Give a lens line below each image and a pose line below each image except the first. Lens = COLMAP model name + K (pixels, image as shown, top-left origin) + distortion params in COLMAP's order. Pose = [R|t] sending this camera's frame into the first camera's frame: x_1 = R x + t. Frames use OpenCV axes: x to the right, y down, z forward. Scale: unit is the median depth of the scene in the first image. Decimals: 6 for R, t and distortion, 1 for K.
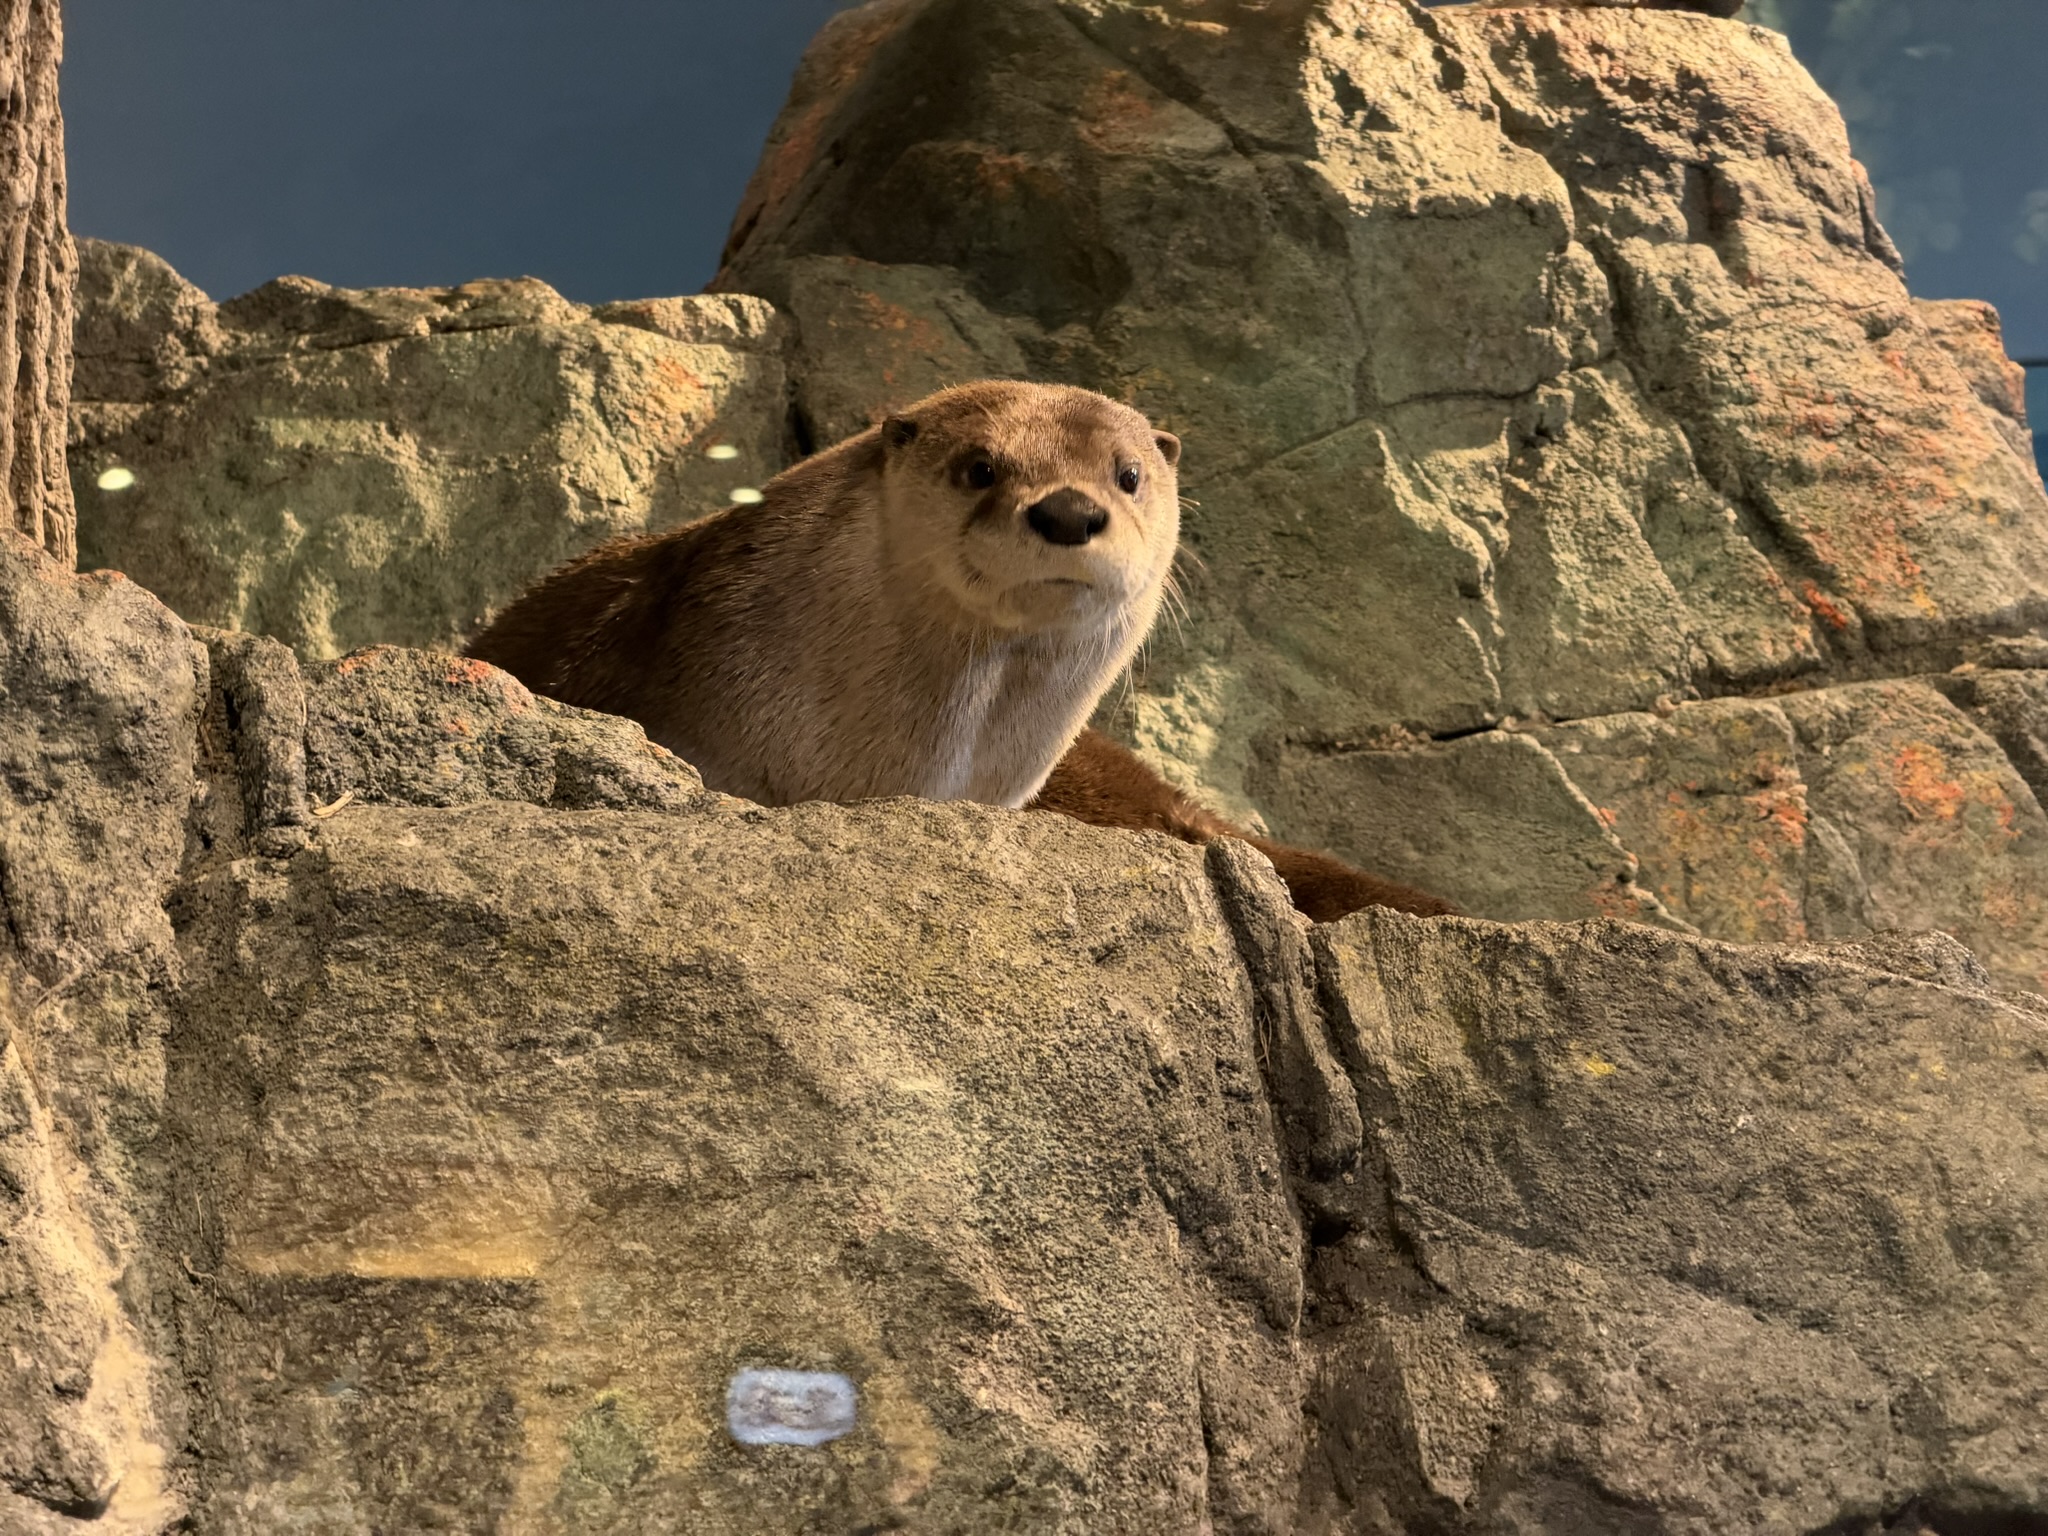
lens RADIAL K [[6266.5, 0, 1013.2], [0, 6266.5, 846.2], [0, 0, 1]] dist [0.201705, 0.000000]
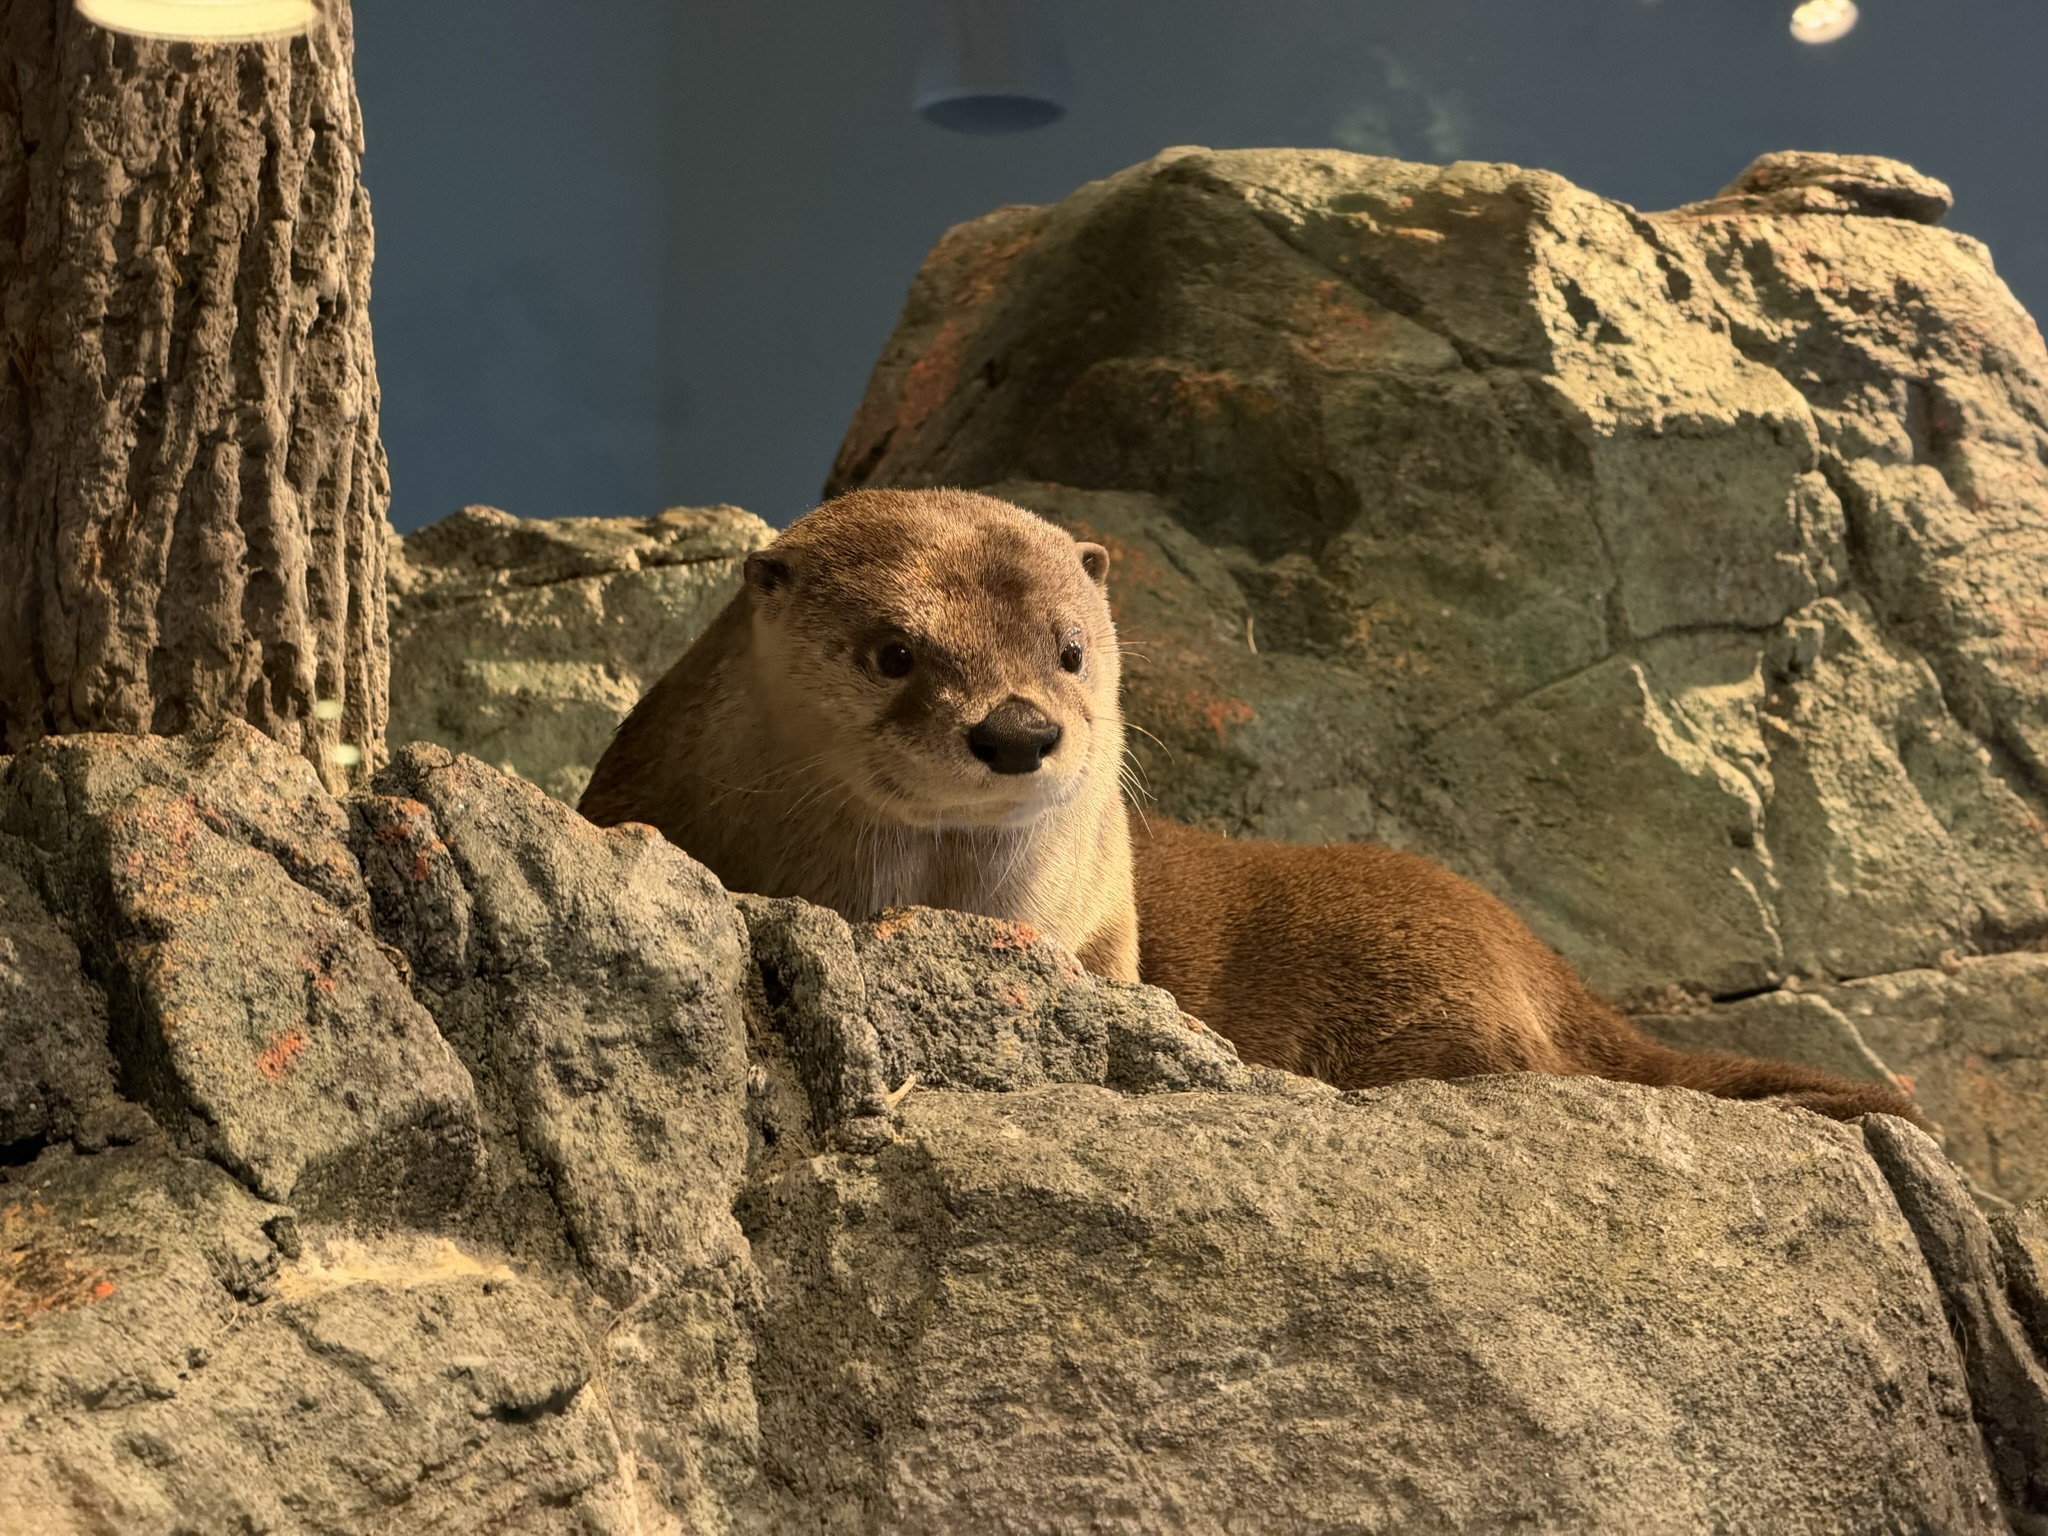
lens RADIAL K [[6266.5, 0, 979.8], [0, 6266.5, 793.9], [0, 0, 1]] dist [0.201705, 0.000000]
pose [[0.996741, -0.009900, 0.080062, -0.119330], [0.013944, 0.998646, -0.050118, -0.002906], [-0.079457, 0.051071, 0.995529, 0.098429]]
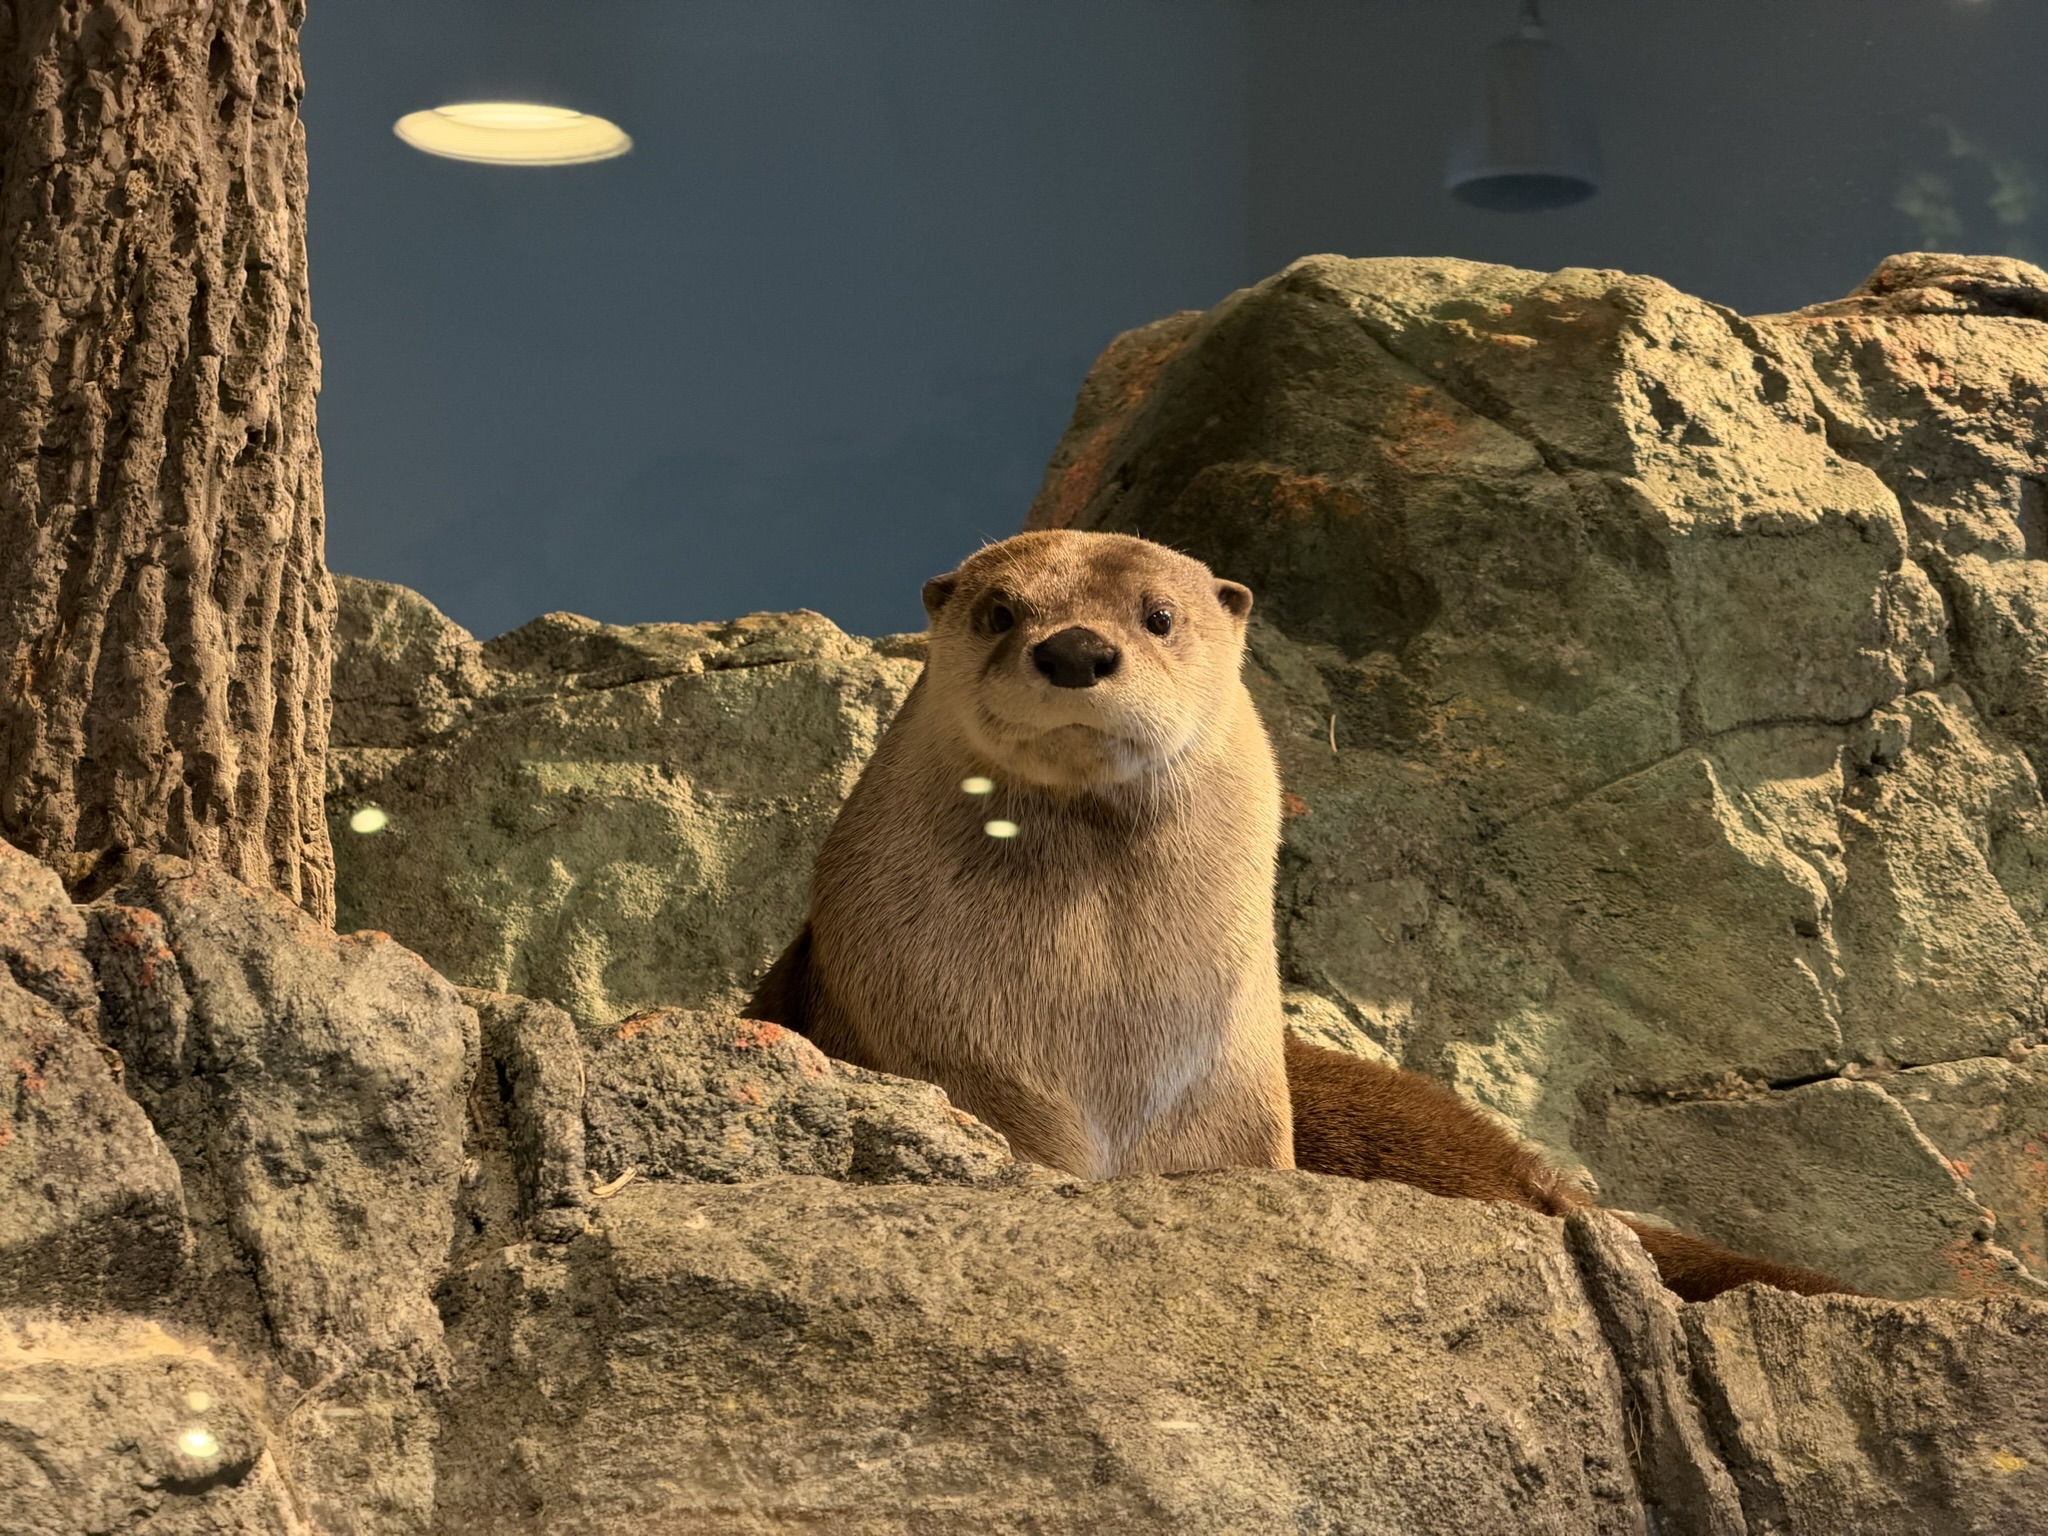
lens RADIAL K [[6266.5, 0, 1055.1], [0, 6266.5, 795.0], [0, 0, 1]] dist [0.201705, 0.000000]
pose [[0.999421, -0.011312, -0.032096, -0.009874], [0.009347, 0.998110, -0.060736, -0.004931], [0.032722, 0.060400, 0.997638, 0.059688]]
